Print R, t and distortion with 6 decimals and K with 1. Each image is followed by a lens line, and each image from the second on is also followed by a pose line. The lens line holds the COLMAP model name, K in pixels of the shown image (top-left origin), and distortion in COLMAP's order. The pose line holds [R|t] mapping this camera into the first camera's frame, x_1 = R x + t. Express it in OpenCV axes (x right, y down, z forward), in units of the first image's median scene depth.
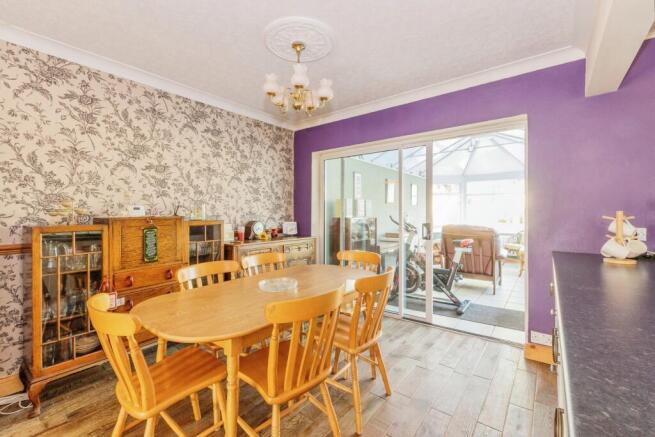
lens RADIAL K [[288.3, 0, 331.2], [0, 288.3, 214.5], [0, 0, 1]] dist [-0.005019, -0.000740]
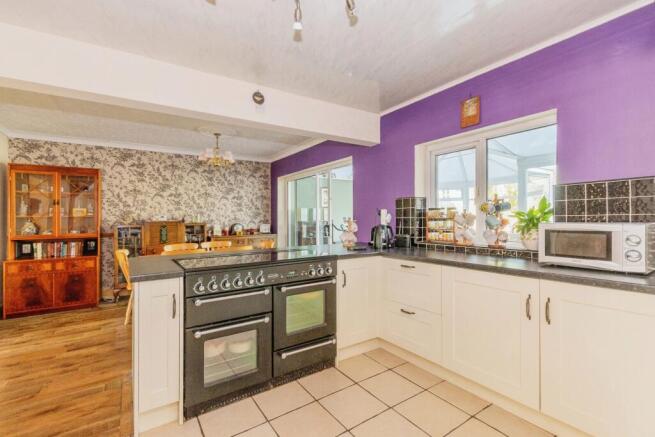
lens RADIAL K [[288.3, 0, 321.3], [0, 288.3, 220.1], [0, 0, 1]] dist [-0.005019, -0.000740]
pose [[0.949467, 0.001749, -0.313862, 0.865923], [0.001080, 0.999960, 0.008838, -0.013389], [0.313865, -0.008731, 0.949428, -0.477972]]
